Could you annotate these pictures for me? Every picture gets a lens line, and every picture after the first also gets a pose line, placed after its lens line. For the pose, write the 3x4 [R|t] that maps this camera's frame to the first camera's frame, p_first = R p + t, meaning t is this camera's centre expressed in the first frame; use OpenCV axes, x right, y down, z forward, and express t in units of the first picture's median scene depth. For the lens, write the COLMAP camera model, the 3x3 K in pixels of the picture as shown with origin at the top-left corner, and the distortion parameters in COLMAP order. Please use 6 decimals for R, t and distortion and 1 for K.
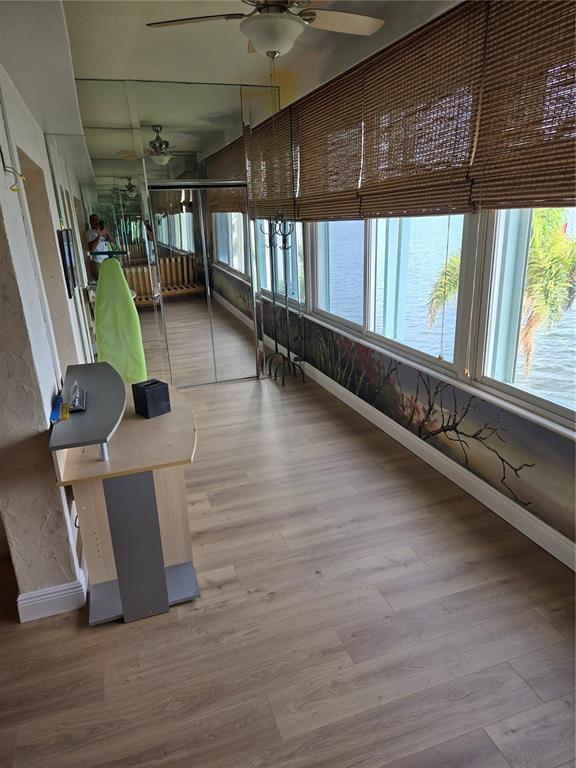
lens RADIAL K [[521.7, 0, 288.0], [0, 521.7, 384.0], [0, 0, 1]] dist [0.089803, -0.075767]
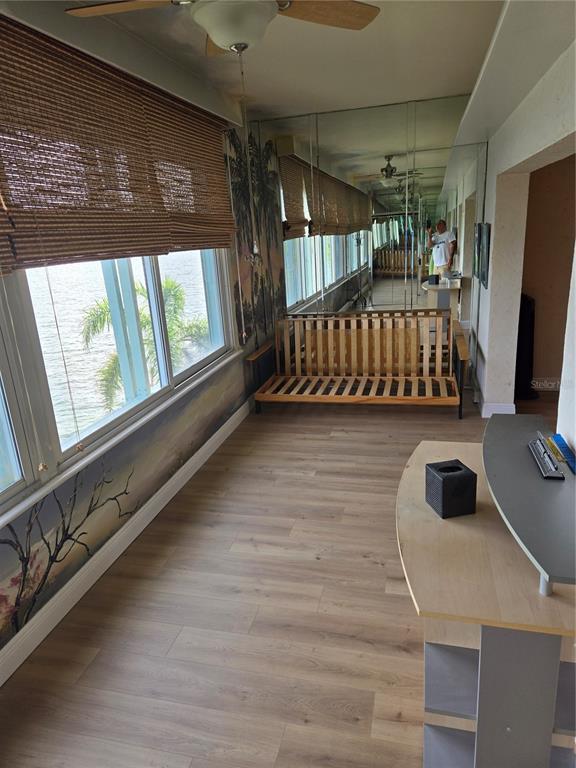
lens RADIAL K [[505.0, 0, 279.4], [0, 505.0, 383.4], [0, 0, 1]] dist [0.001698, -0.000509]
pose [[-0.823732, -0.072743, 0.562294, -0.390493], [0.262756, 0.829832, 0.492279, -0.434050], [-0.502419, 0.553252, -0.664445, 1.332537]]
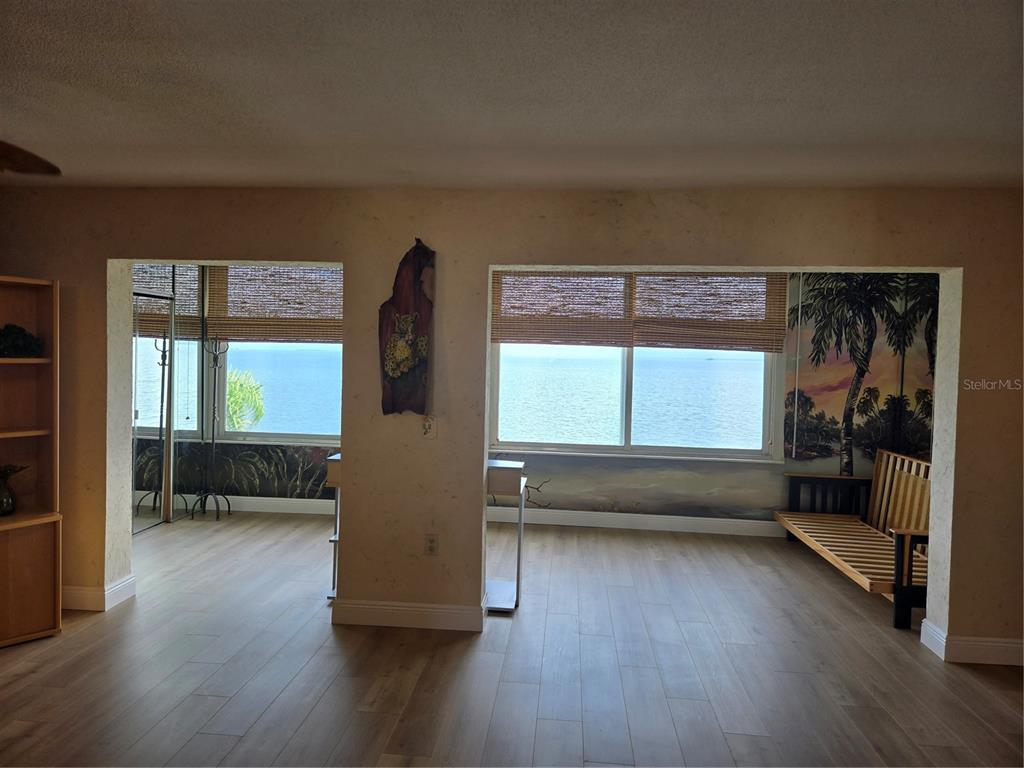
lens RADIAL K [[695.5, 0, 511.9], [0, 695.5, 377.3], [0, 0, 1]] dist [0.089803, -0.075767]
pose [[0.405043, 0.015177, 0.914172, -1.576644], [0.241577, 0.962553, -0.123016, 0.067726], [-0.881806, 0.270669, 0.386209, 0.094127]]
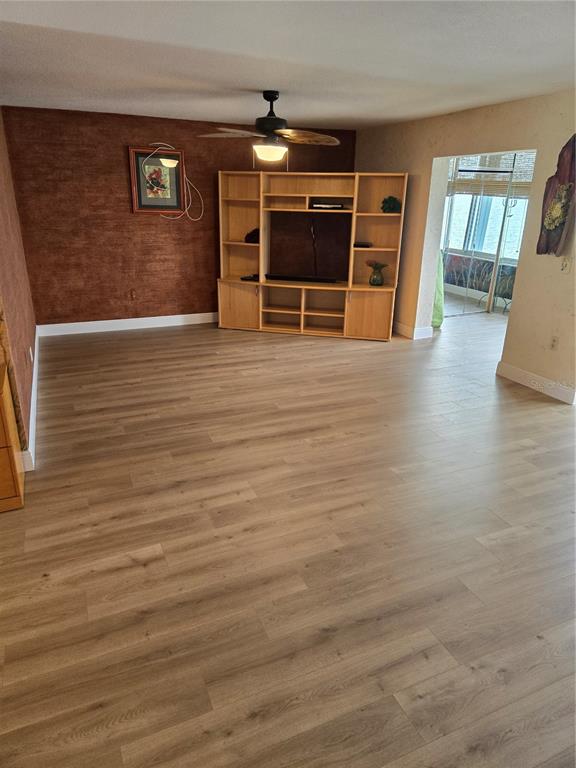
lens RADIAL K [[521.7, 0, 288.0], [0, 521.7, 384.0], [0, 0, 1]] dist [0.089803, -0.075767]
pose [[0.994417, 0.014647, 0.104504, -1.364639], [-0.019372, 0.998829, 0.044343, 0.239197], [-0.103732, -0.046120, 0.993535, -0.651657]]
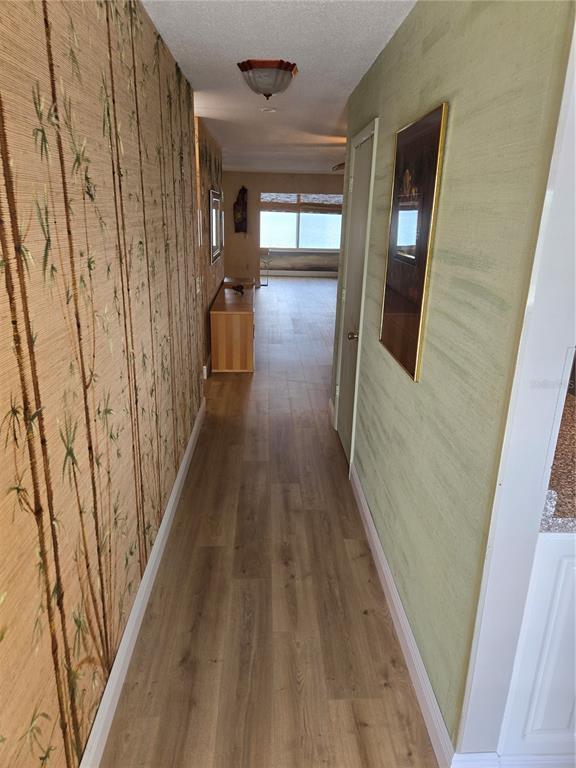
lens RADIAL K [[505.0, 0, 279.4], [0, 505.0, 383.4], [0, 0, 1]] dist [0.001698, -0.000509]
pose [[0.303423, -0.261568, 0.916251, -4.099986], [0.259667, 0.947888, 0.184609, 0.369981], [-0.916792, 0.181905, 0.355532, -0.602761]]
